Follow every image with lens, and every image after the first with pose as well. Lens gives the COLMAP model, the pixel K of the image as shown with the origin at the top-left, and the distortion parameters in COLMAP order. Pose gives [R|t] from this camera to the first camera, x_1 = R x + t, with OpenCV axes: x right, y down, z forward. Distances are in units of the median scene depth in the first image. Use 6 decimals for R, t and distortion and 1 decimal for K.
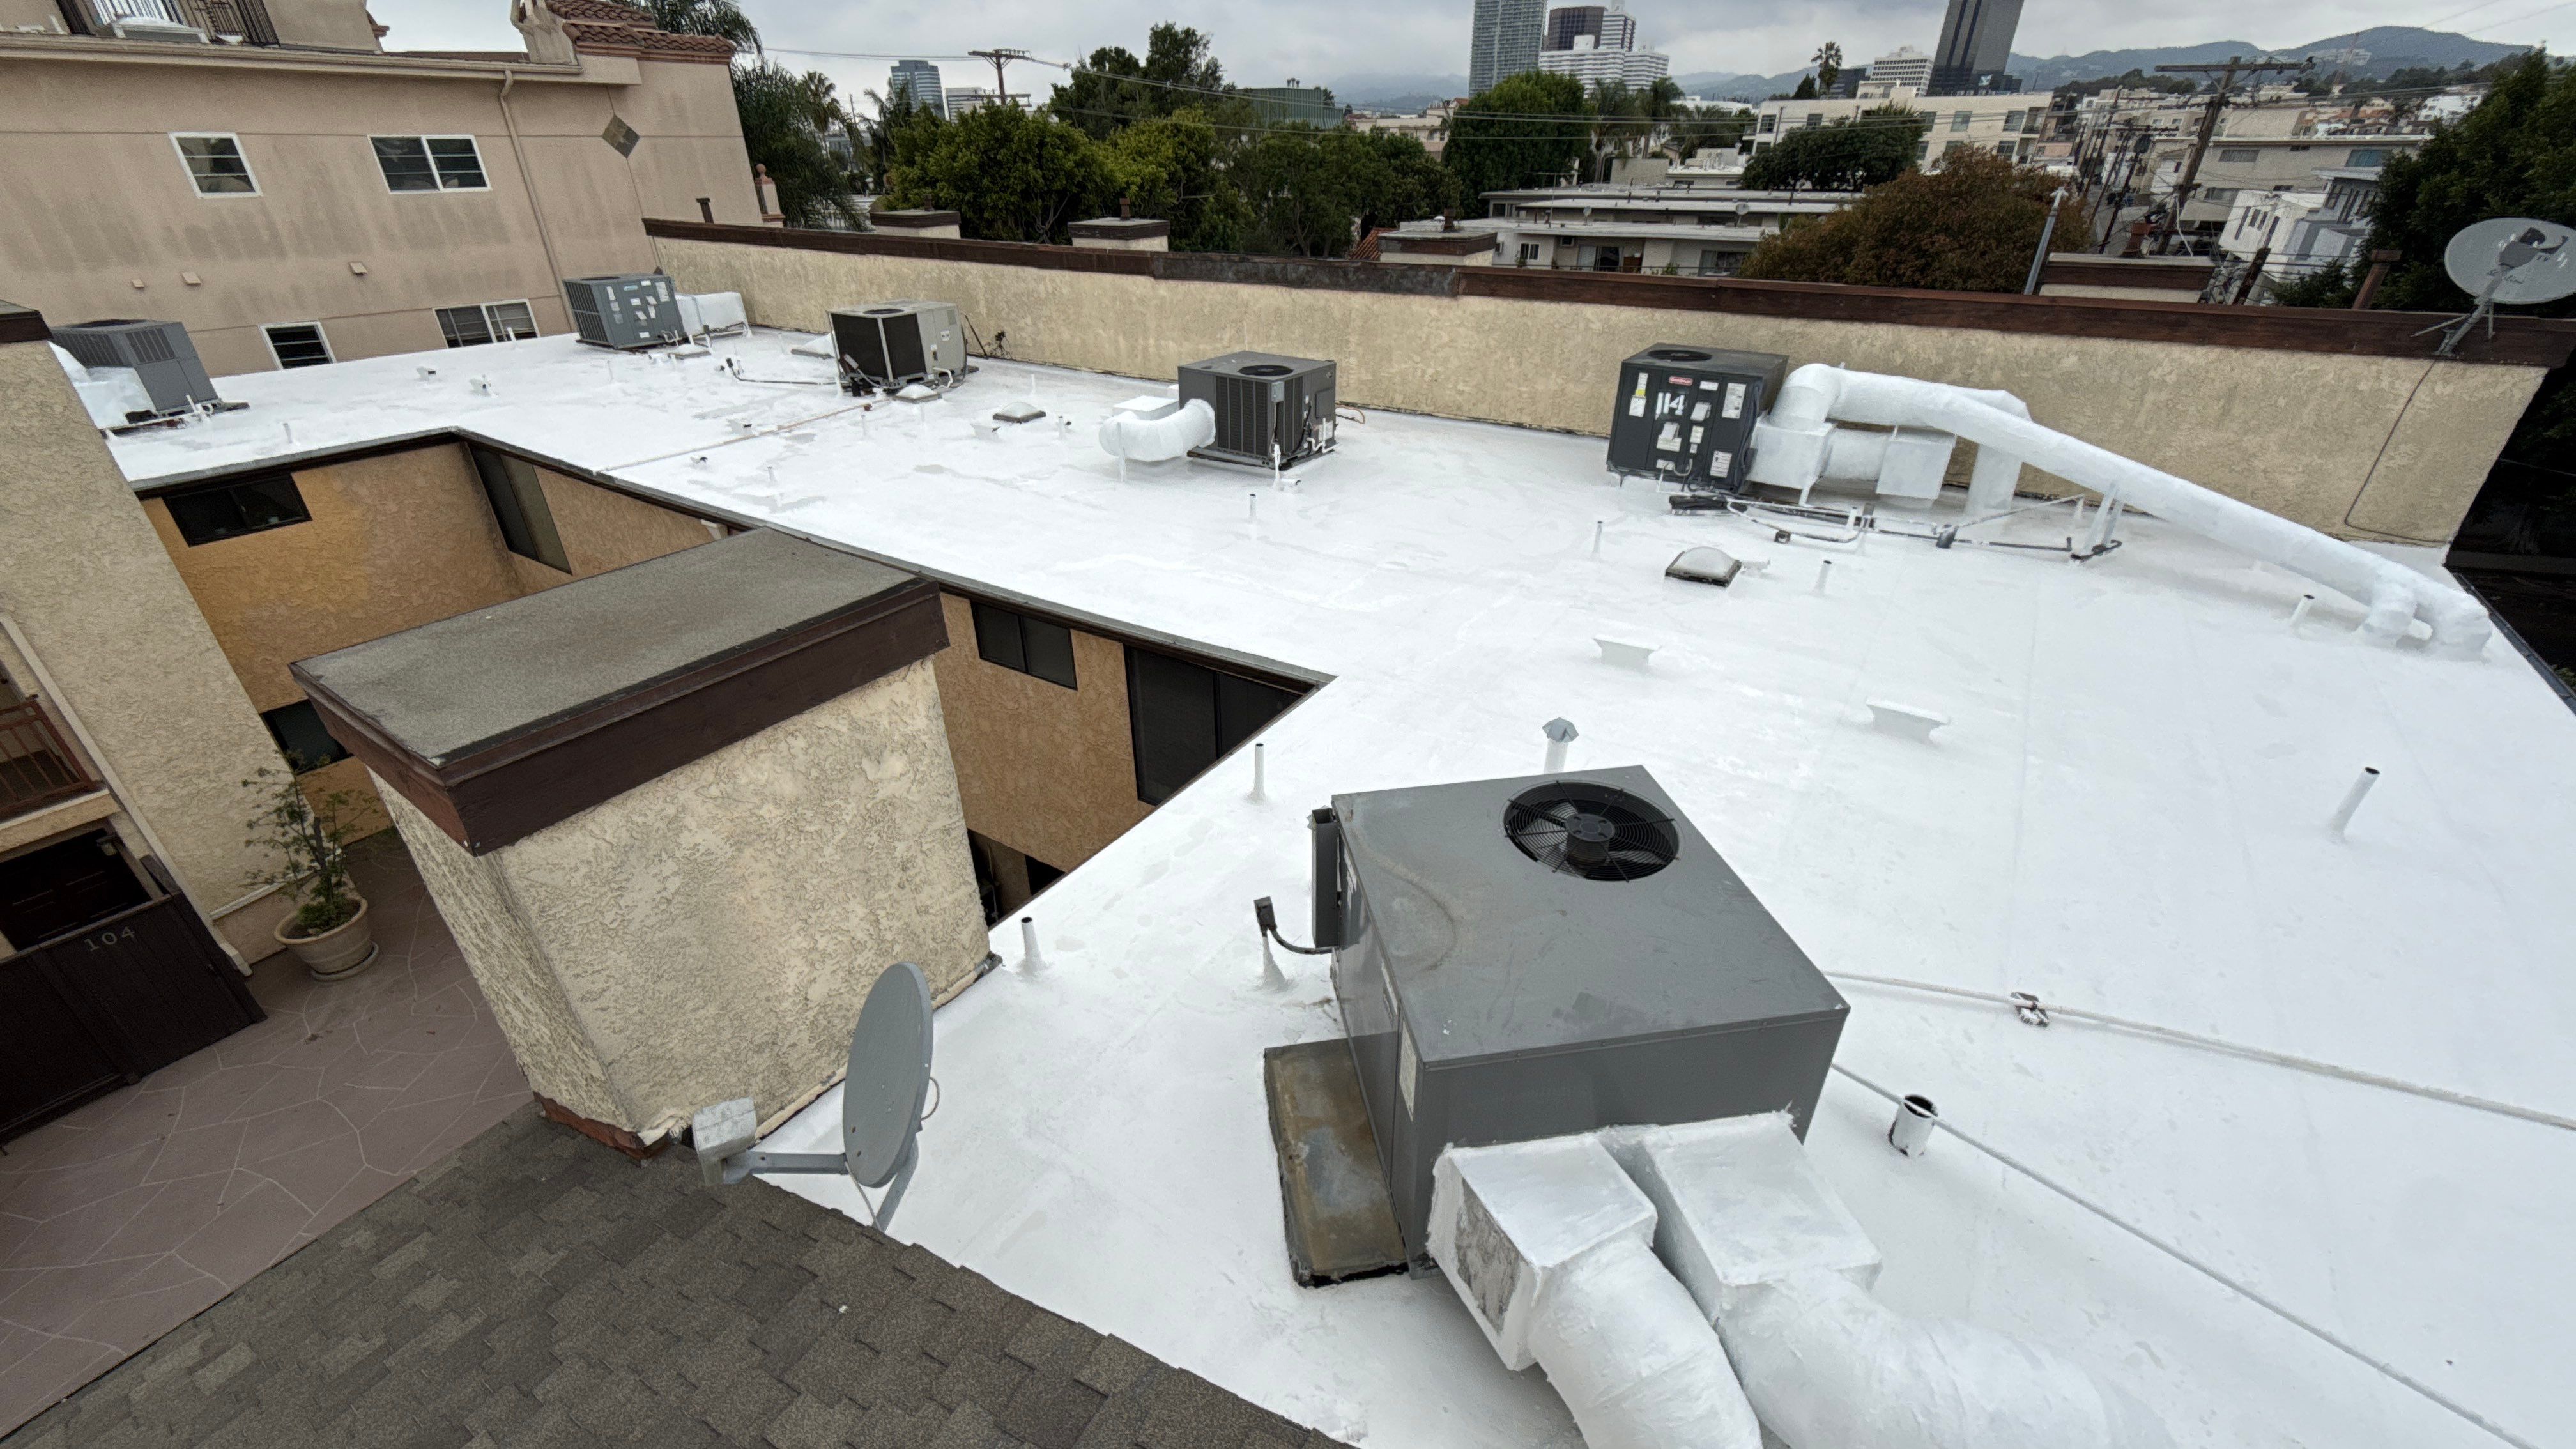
lens RADIAL K [[1026.6, 0, 1267.2], [0, 1026.6, 722.6], [0, 0, 1]] dist [-0.003250, -0.000269]
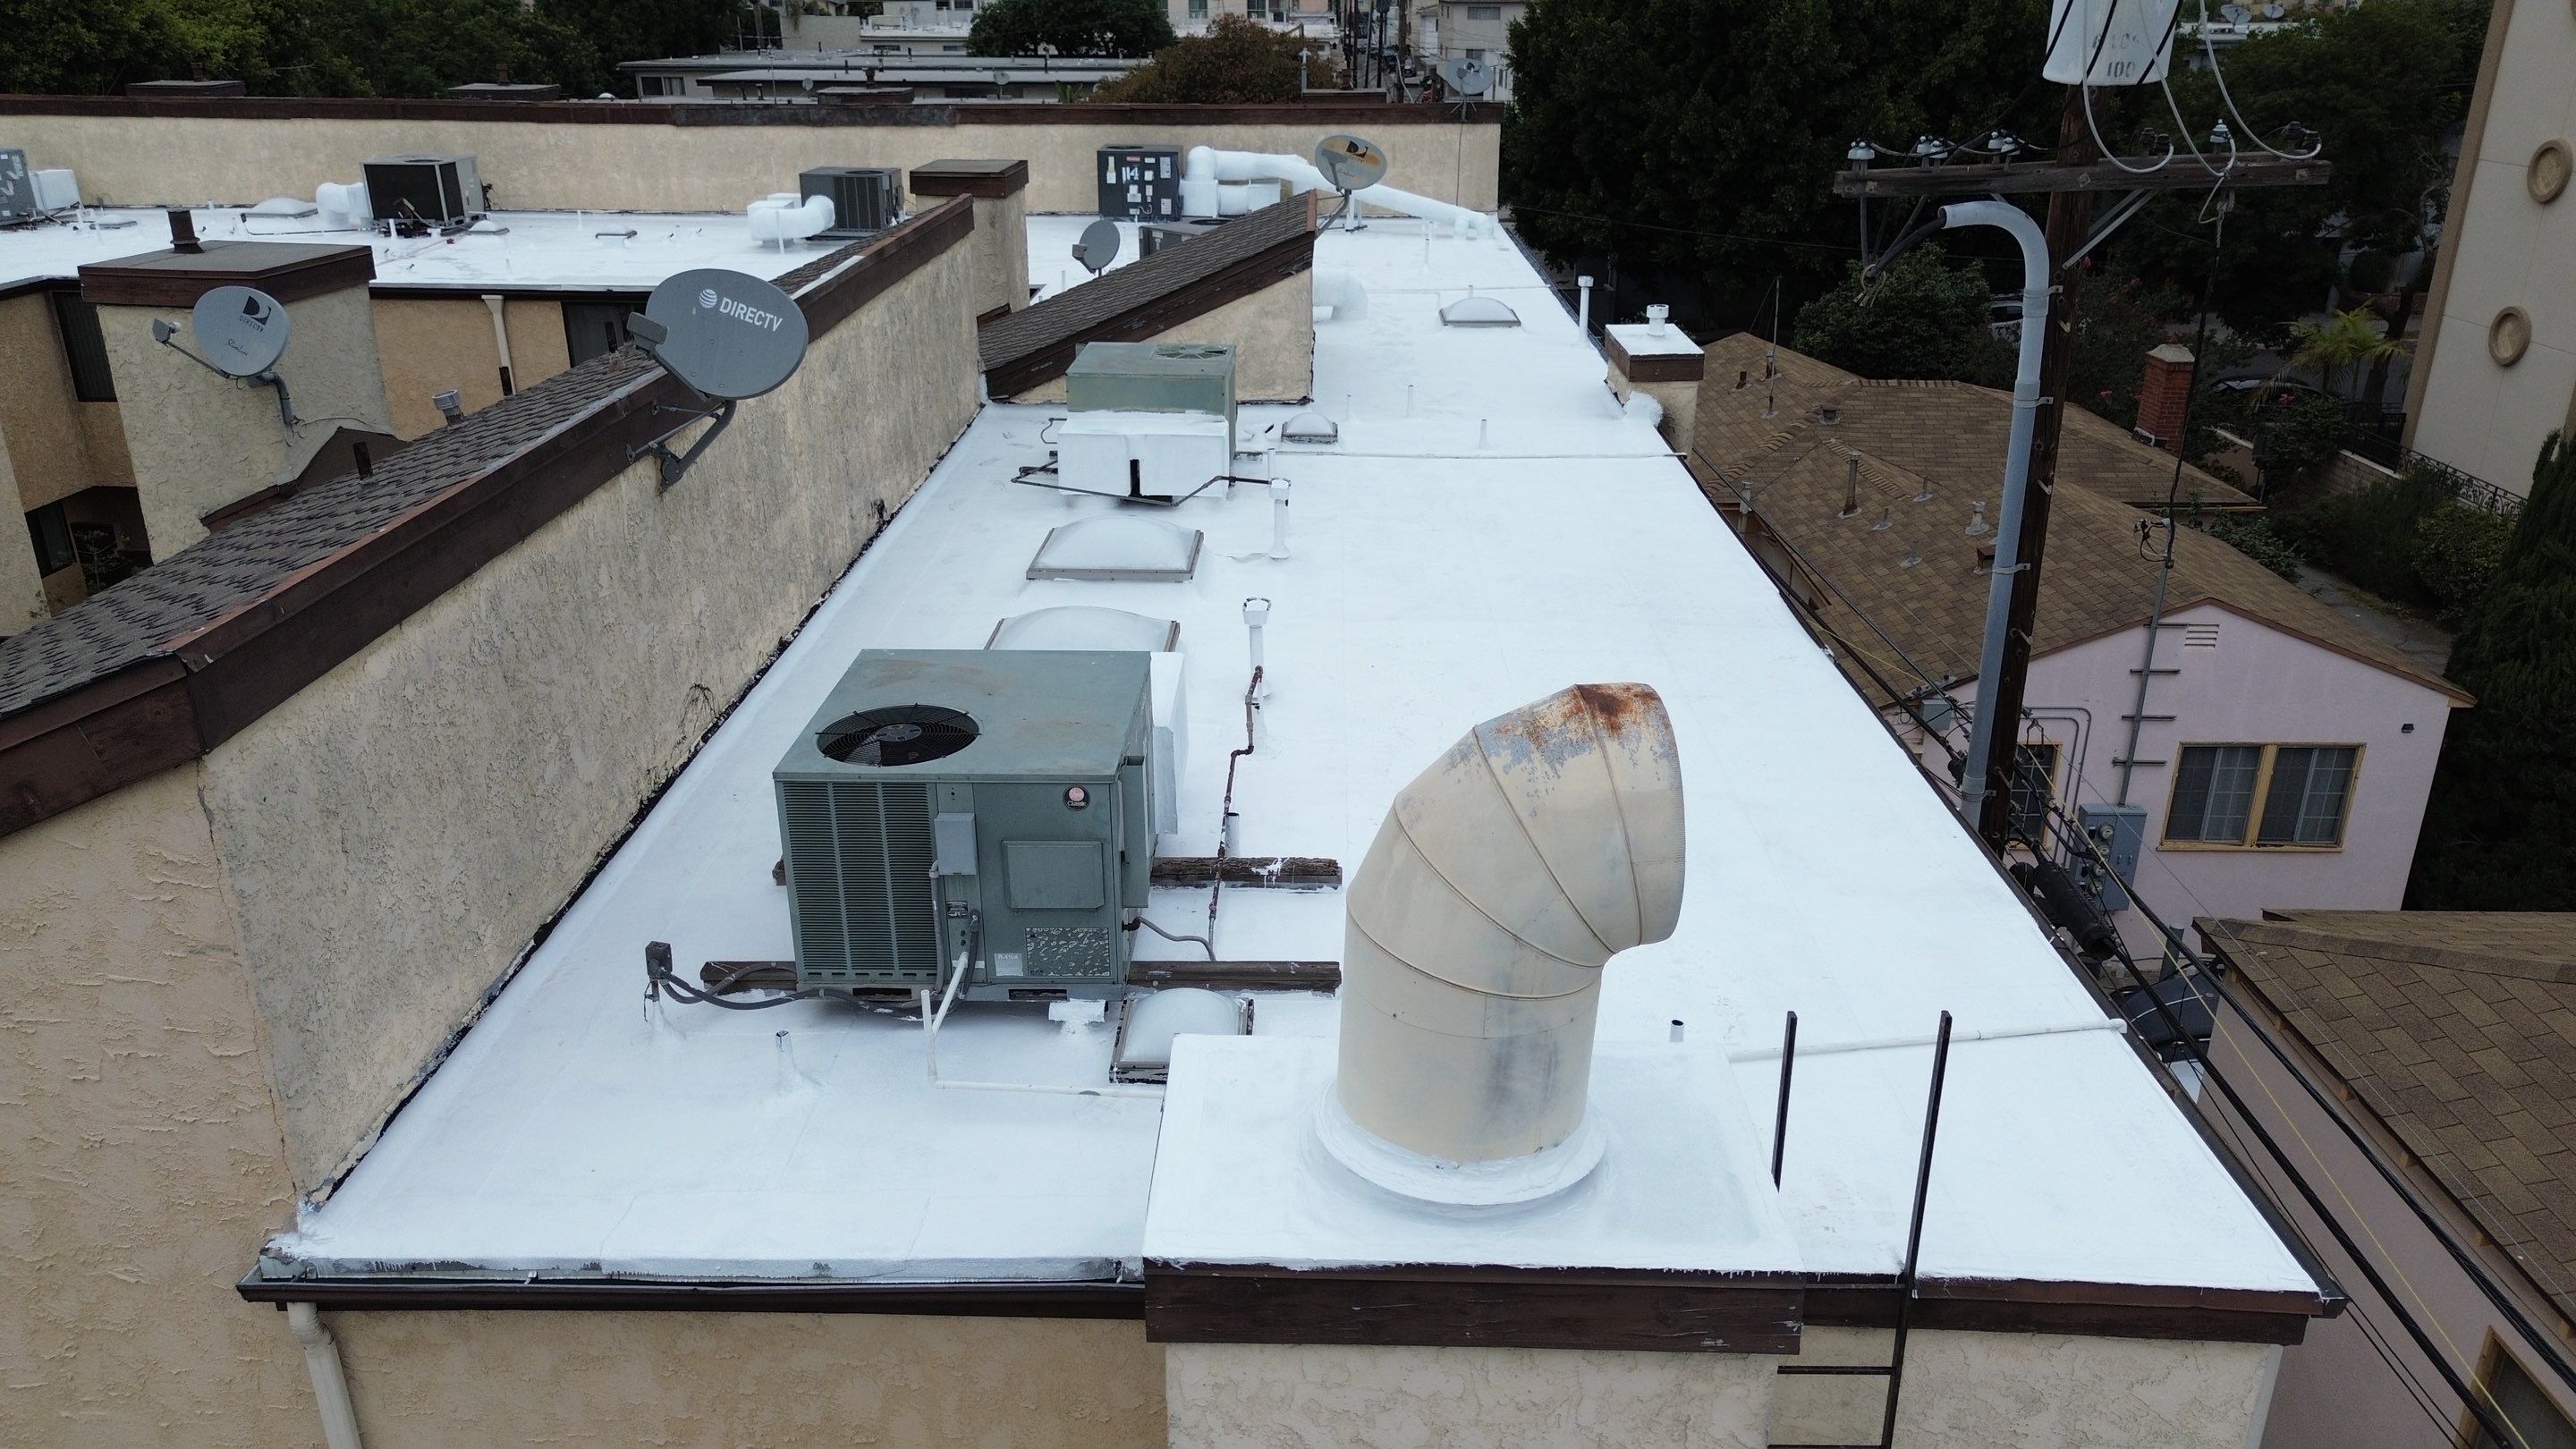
lens RADIAL K [[1829.1, 0, 1277.6], [0, 1829.1, 729.4], [0, 0, 1]] dist [0.061144, -0.056196]
pose [[0.840295, -0.195195, 0.505770, -0.764602], [0.260041, 0.963725, -0.060101, 0.560352], [-0.475692, 0.182023, 0.860572, -1.062753]]
